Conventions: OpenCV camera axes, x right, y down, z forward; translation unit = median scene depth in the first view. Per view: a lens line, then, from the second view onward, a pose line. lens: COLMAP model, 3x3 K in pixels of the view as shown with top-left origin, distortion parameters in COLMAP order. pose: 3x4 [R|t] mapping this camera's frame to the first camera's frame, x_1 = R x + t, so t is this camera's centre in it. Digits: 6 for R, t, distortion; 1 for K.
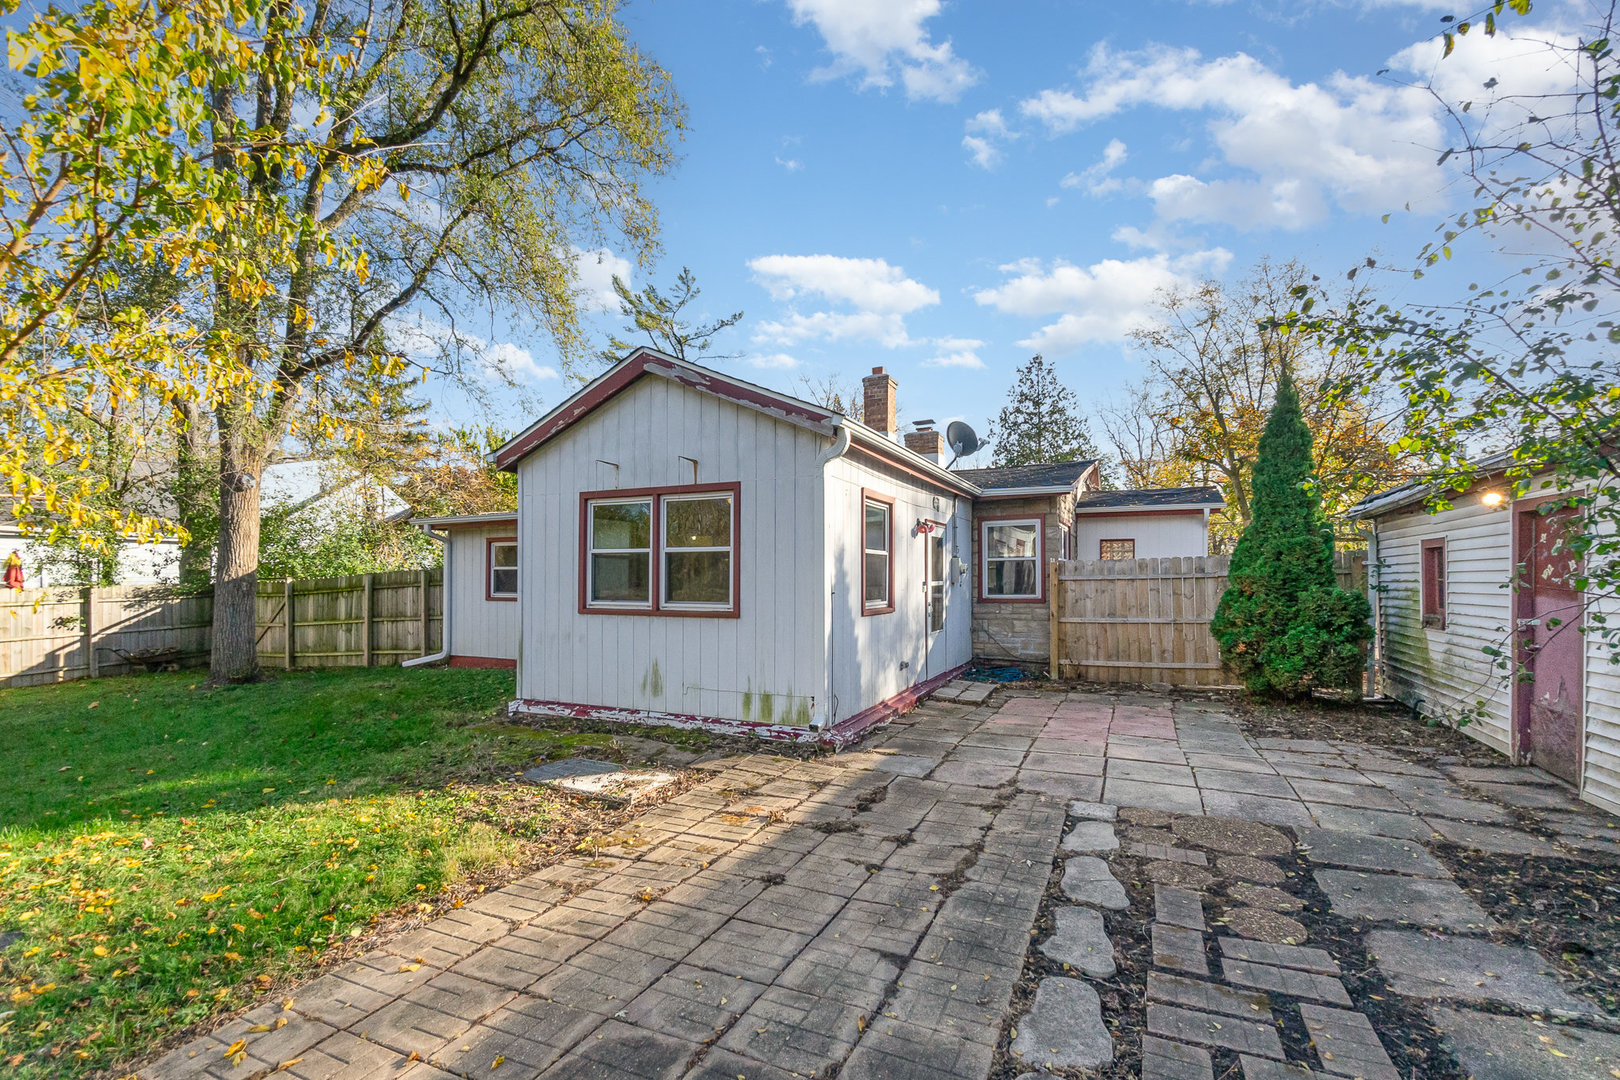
lens RADIAL K [[734.0, 0, 810.8], [0, 734.0, 576.0], [0, 0, 1]] dist [-0.000137, 0.000061]
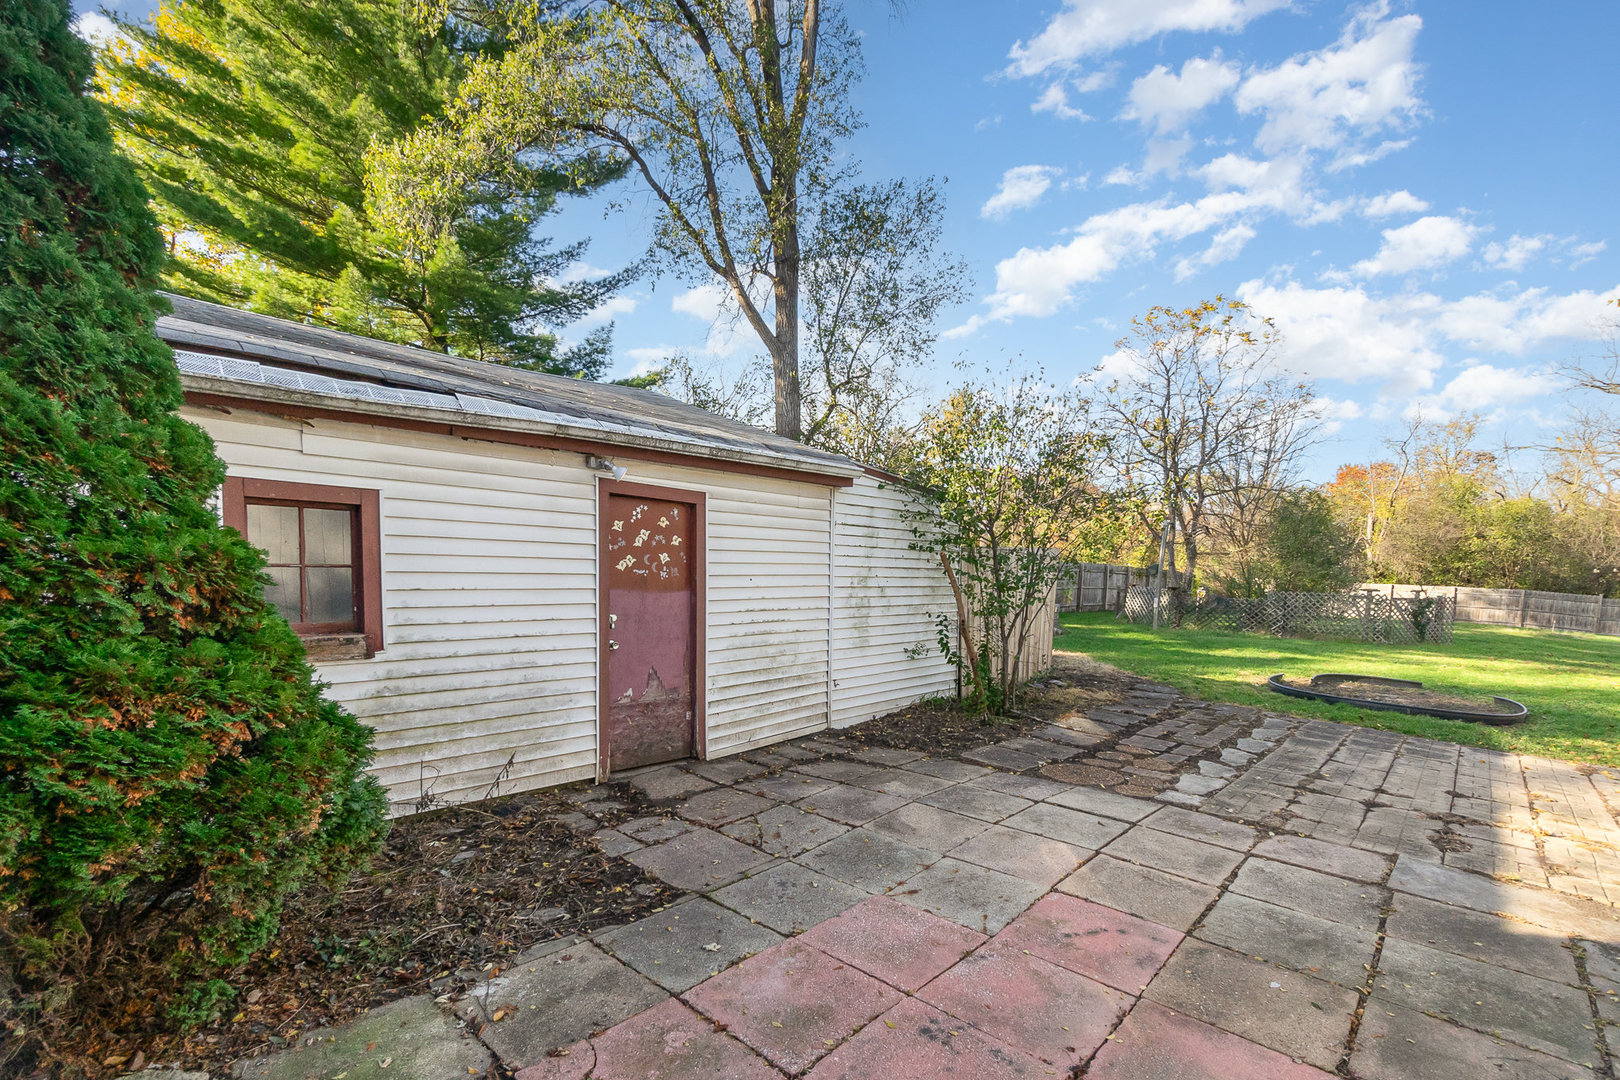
lens RADIAL K [[734.0, 0, 810.8], [0, 734.0, 576.0], [0, 0, 1]] dist [-0.000137, 0.000061]
pose [[-0.949971, -0.026111, 0.311244, 0.674443], [-0.027018, 0.999634, 0.001399, 0.004406], [-0.311167, -0.007080, -0.950329, 2.578110]]
